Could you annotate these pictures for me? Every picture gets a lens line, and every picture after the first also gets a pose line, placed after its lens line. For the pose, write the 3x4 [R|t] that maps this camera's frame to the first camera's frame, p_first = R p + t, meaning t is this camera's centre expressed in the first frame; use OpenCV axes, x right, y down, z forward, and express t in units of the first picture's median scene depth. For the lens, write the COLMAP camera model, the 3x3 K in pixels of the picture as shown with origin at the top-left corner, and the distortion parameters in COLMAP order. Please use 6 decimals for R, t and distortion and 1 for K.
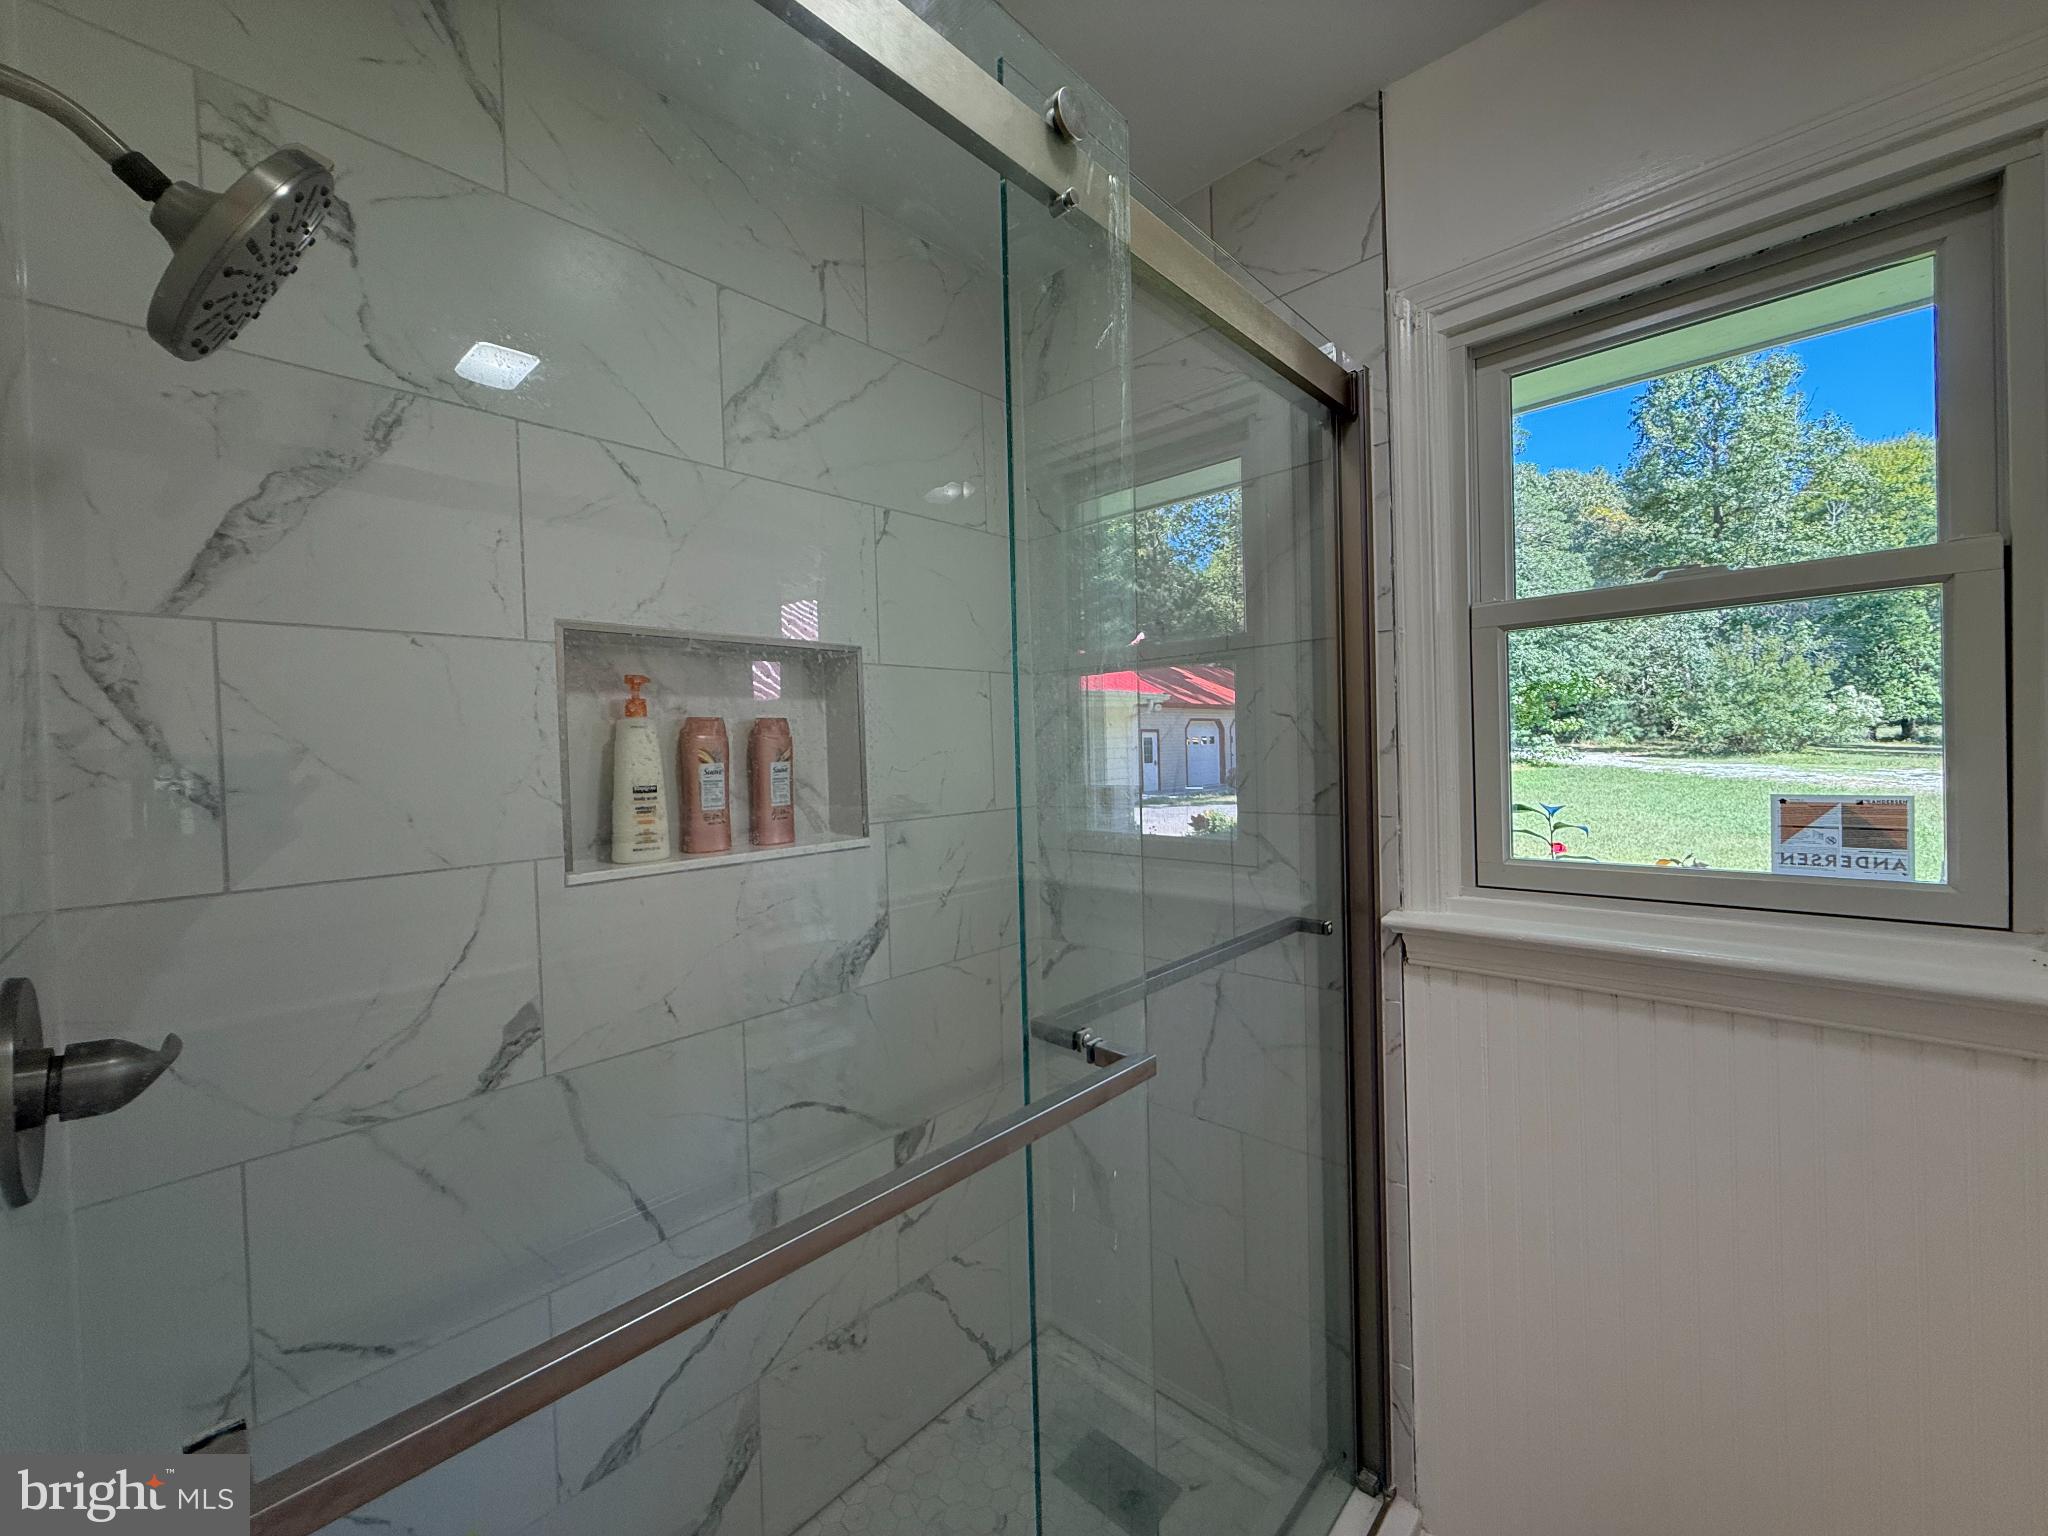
lens RADIAL K [[816.6, 0, 1024.0], [0, 816.6, 764.7], [0, 0, 1]] dist [-0.000216, -0.000019]
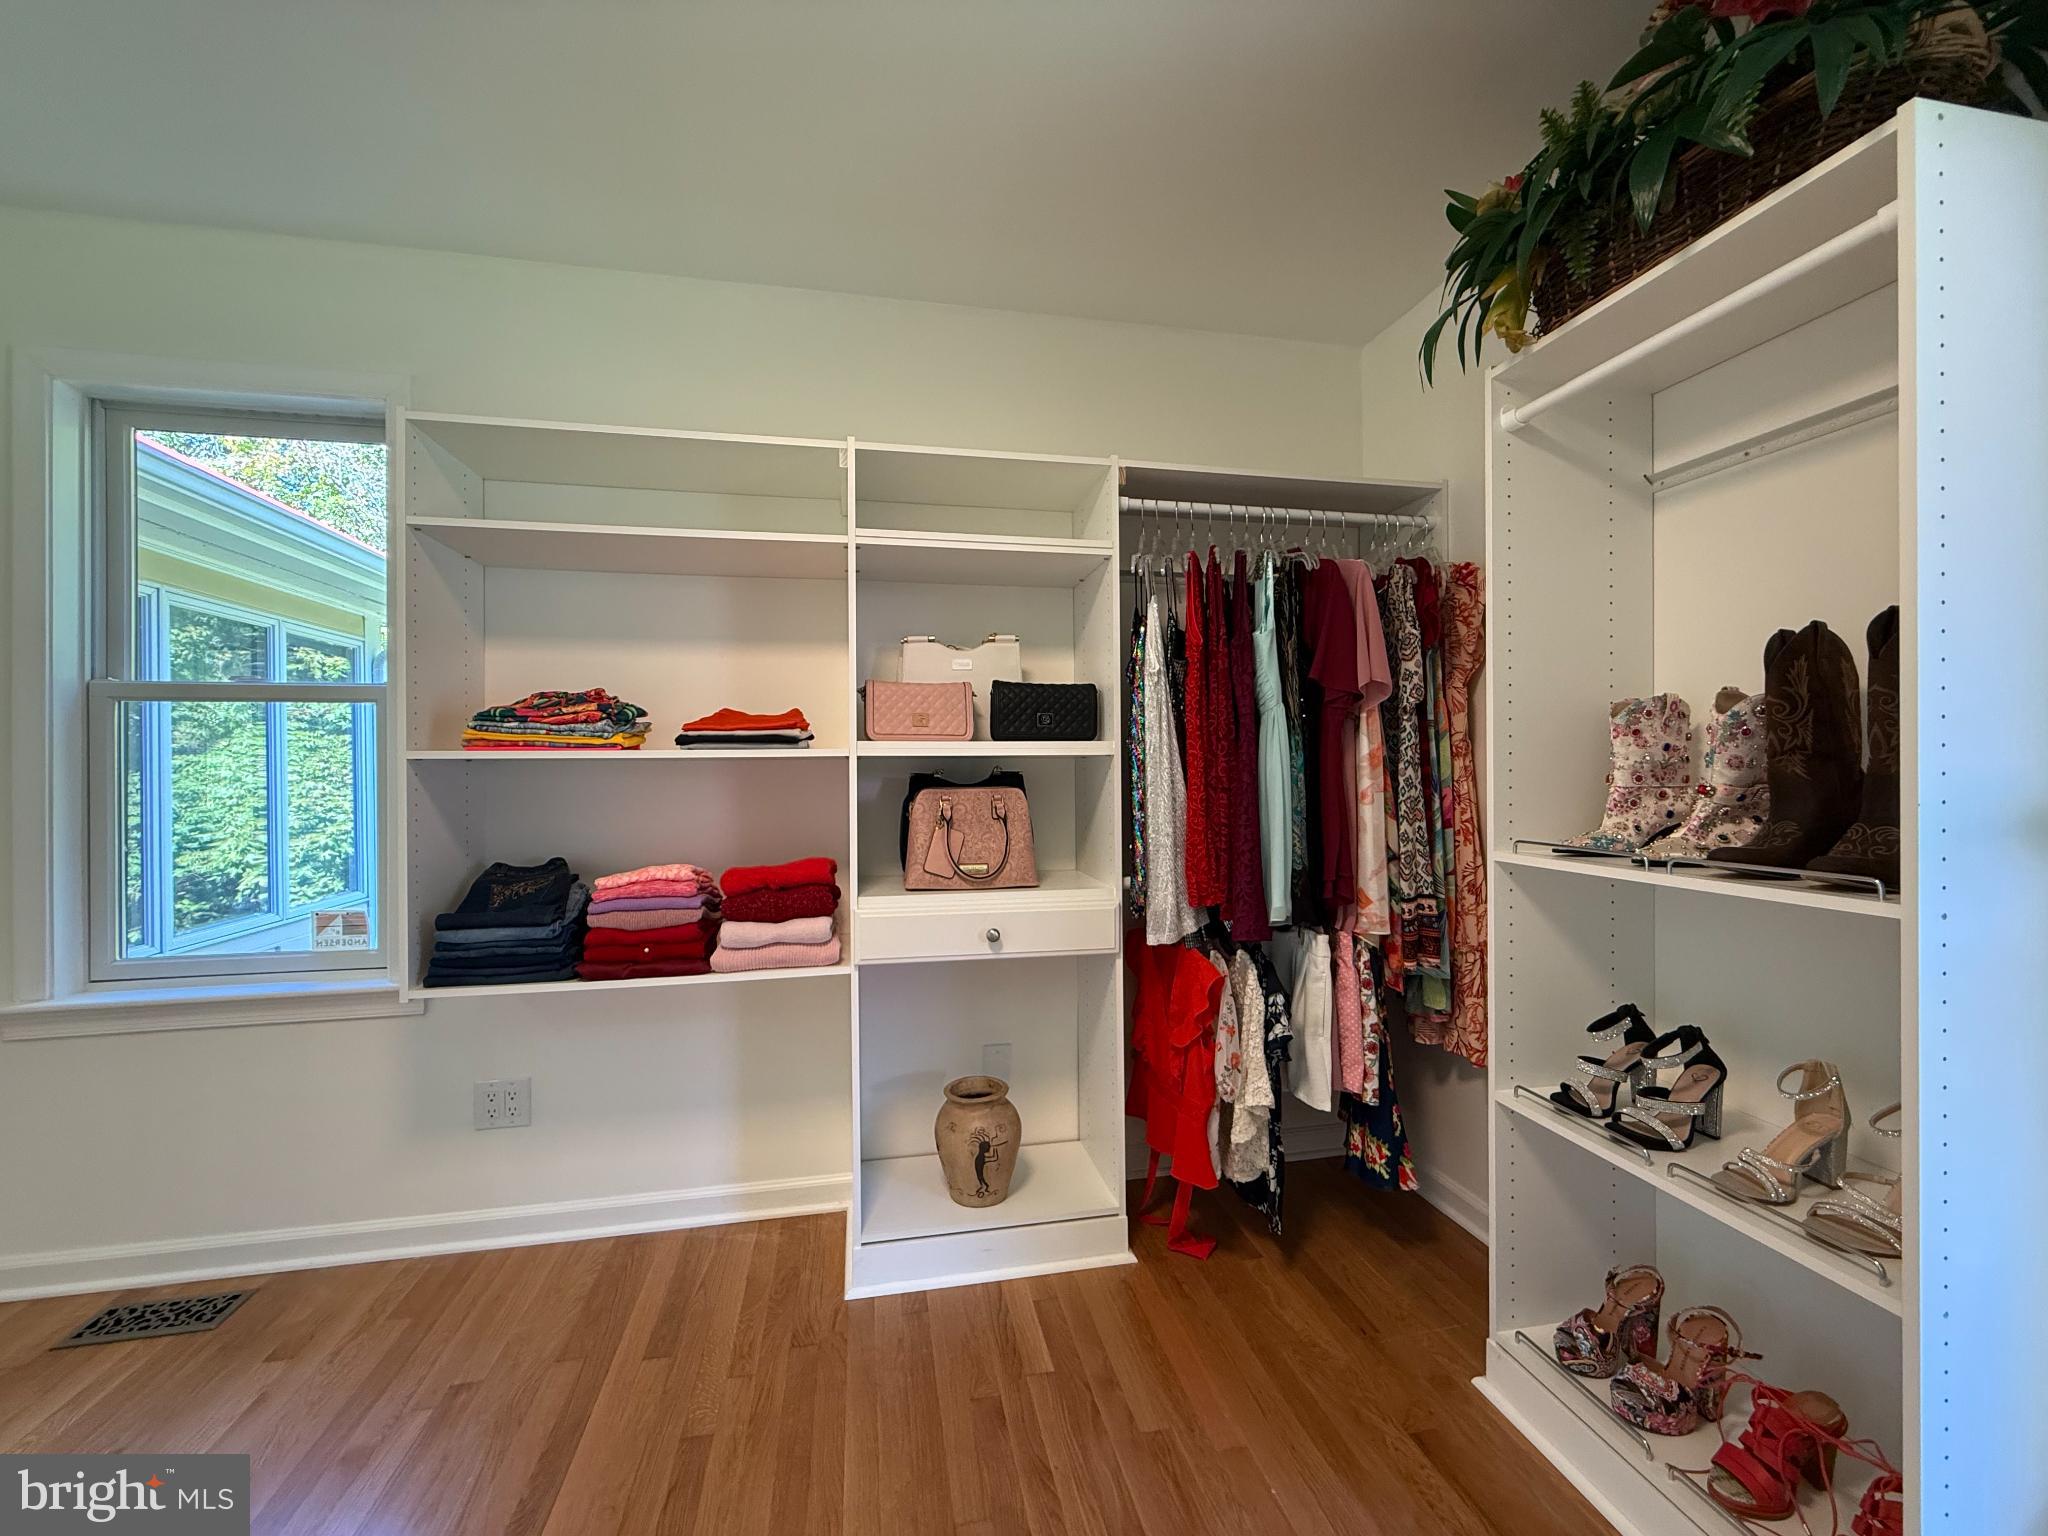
lens RADIAL K [[816.6, 0, 1022.4], [0, 816.6, 766.8], [0, 0, 1]] dist [-0.000216, -0.000019]
pose [[0.576140, 0.027633, 0.816884, 0.303054], [0.003560, 0.999334, -0.036316, -0.239397], [-0.817343, 0.023831, 0.575658, -1.569197]]
